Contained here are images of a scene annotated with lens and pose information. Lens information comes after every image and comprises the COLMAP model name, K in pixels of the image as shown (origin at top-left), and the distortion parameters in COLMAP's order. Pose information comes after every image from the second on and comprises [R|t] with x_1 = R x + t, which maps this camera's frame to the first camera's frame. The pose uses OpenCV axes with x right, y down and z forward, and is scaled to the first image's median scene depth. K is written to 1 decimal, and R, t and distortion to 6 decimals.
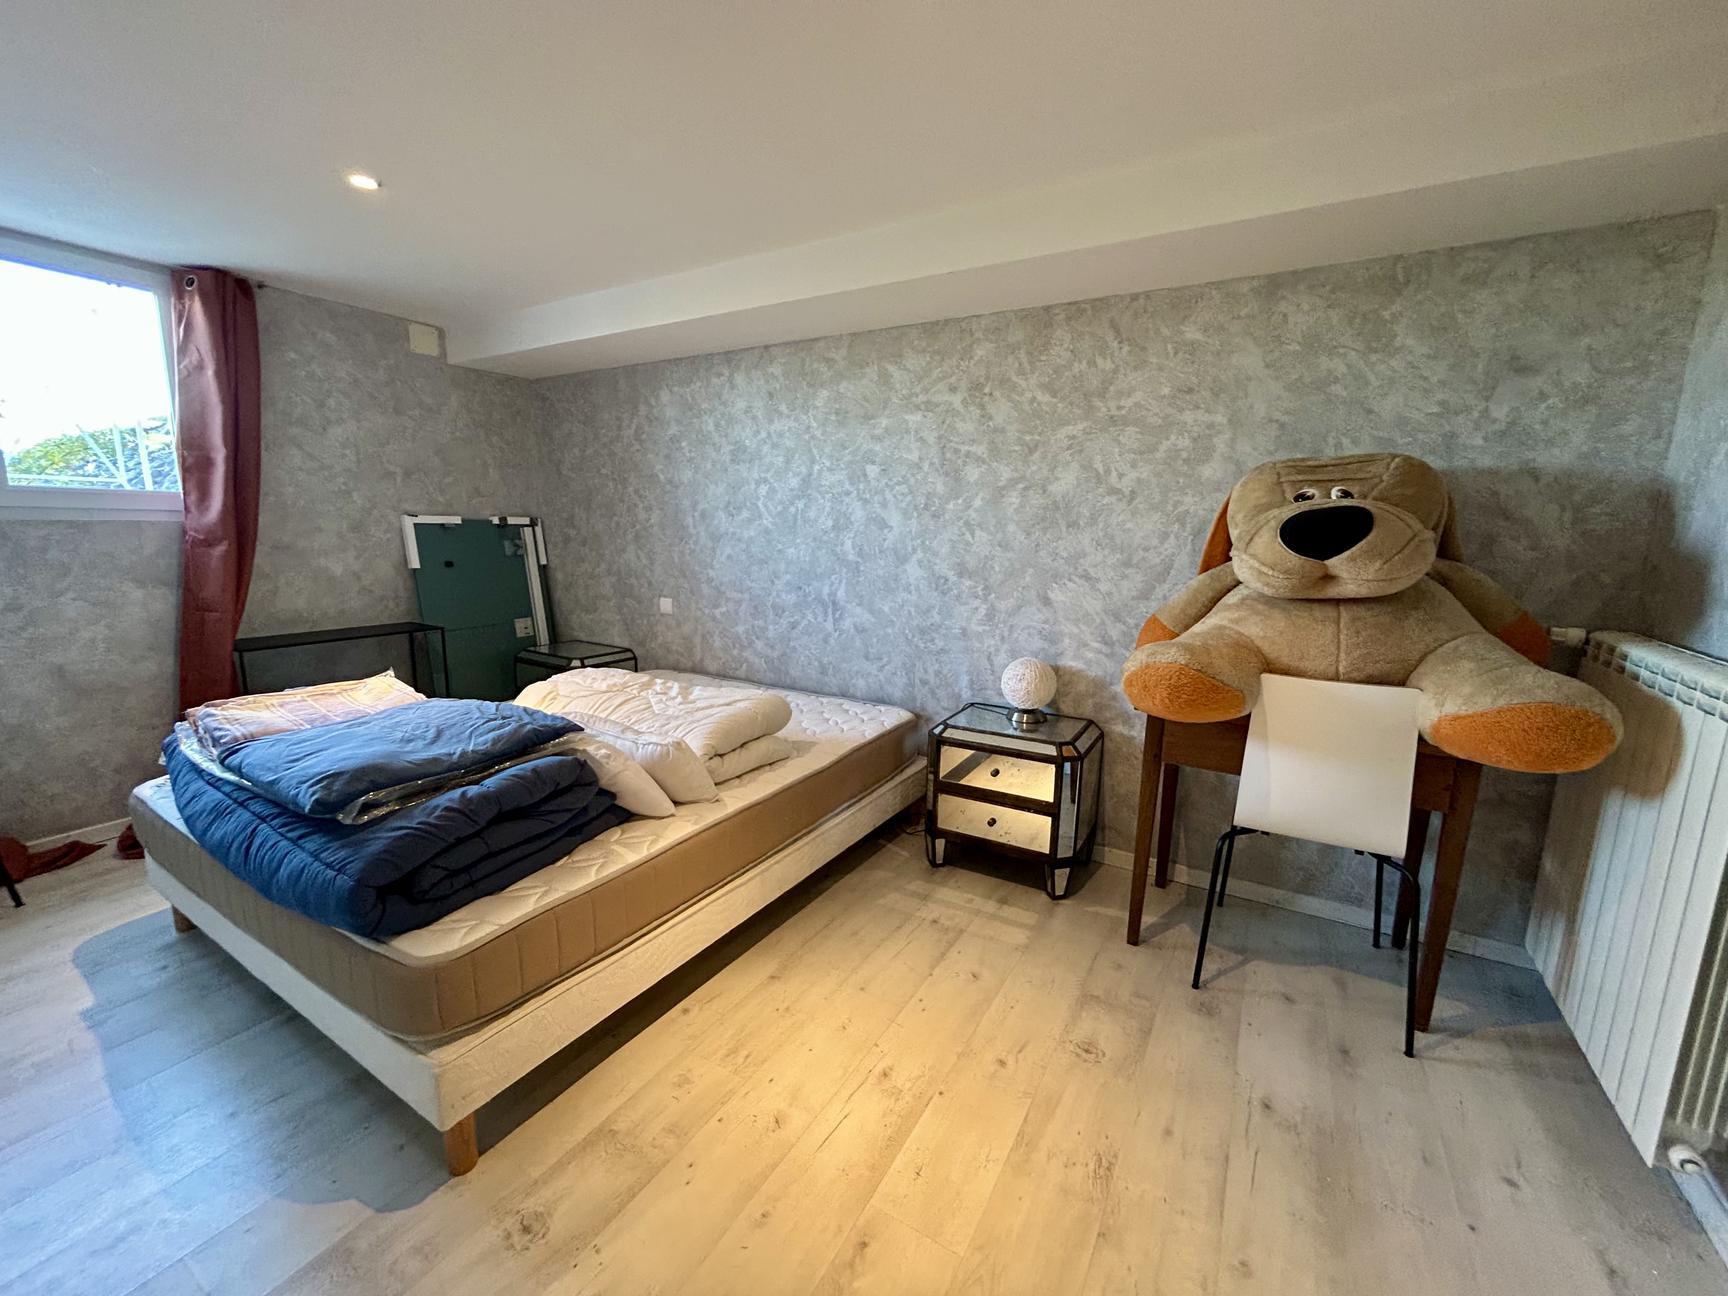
lens RADIAL K [[705.1, 0, 860.8], [0, 705.1, 649.0], [0, 0, 1]] dist [-0.001425, 0.000335]
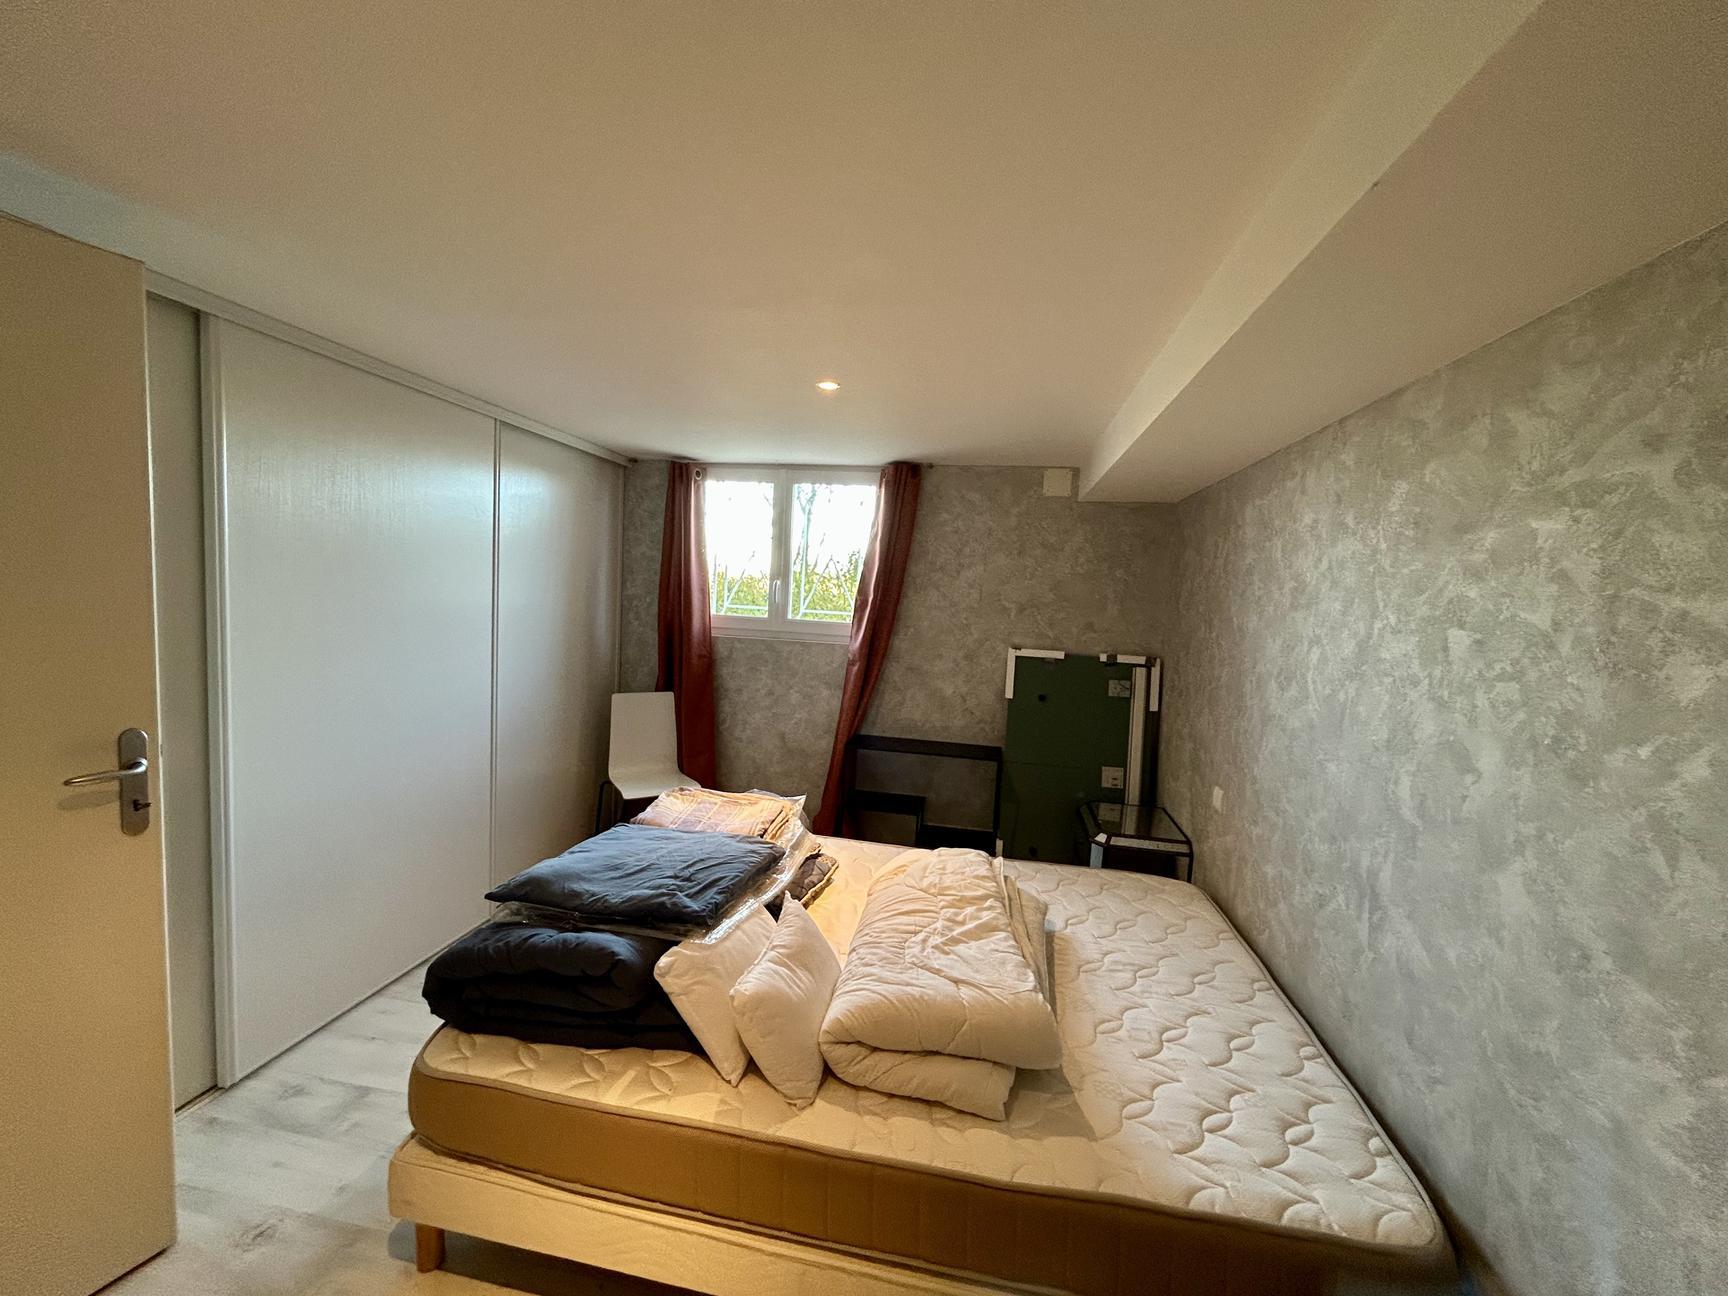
lens RADIAL K [[705.1, 0, 862.8], [0, 705.1, 641.5], [0, 0, 1]] dist [-0.001425, 0.000335]
pose [[0.350907, 0.068254, -0.933920, 0.302025], [-0.207060, 0.978308, -0.006302, -0.168809], [0.913231, 0.195588, 0.357427, 0.481633]]
